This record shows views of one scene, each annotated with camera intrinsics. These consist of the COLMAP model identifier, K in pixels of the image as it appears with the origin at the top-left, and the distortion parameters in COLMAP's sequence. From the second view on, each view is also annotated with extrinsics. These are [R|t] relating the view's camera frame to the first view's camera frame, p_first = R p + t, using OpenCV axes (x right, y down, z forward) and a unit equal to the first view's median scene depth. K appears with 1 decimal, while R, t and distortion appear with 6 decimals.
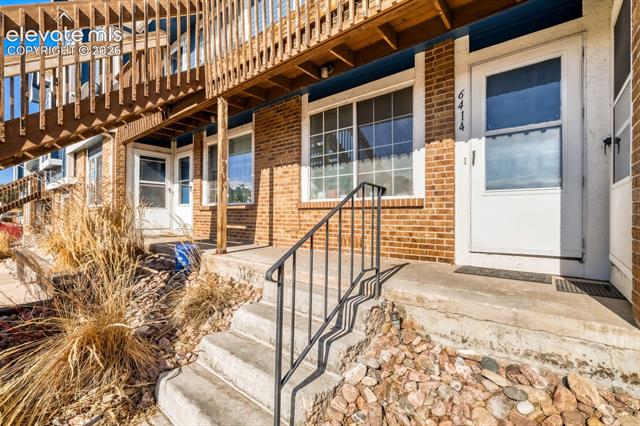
lens RADIAL K [[280.1, 0, 320.5], [0, 280.1, 213.4], [0, 0, 1]] dist [-0.003552, 0.000335]
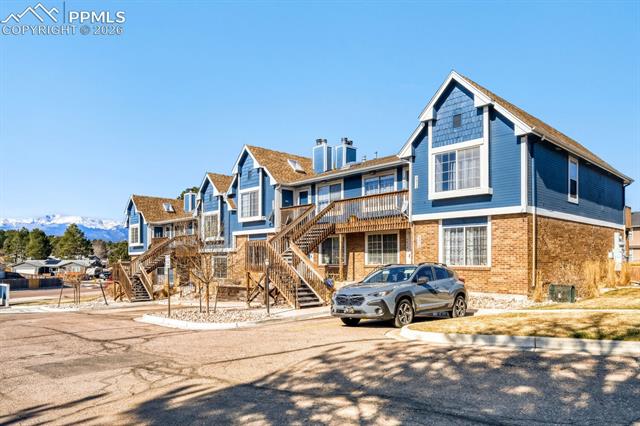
lens RADIAL K [[442.9, 0, 329.2], [0, 442.9, 260.6], [0, 0, 1]] dist [0.019030, -0.000166]
pose [[0.995104, -0.007397, -0.098551, 0.021750], [0.007994, 0.999952, 0.005664, -0.160426], [0.098505, -0.006424, 0.995116, -4.989489]]
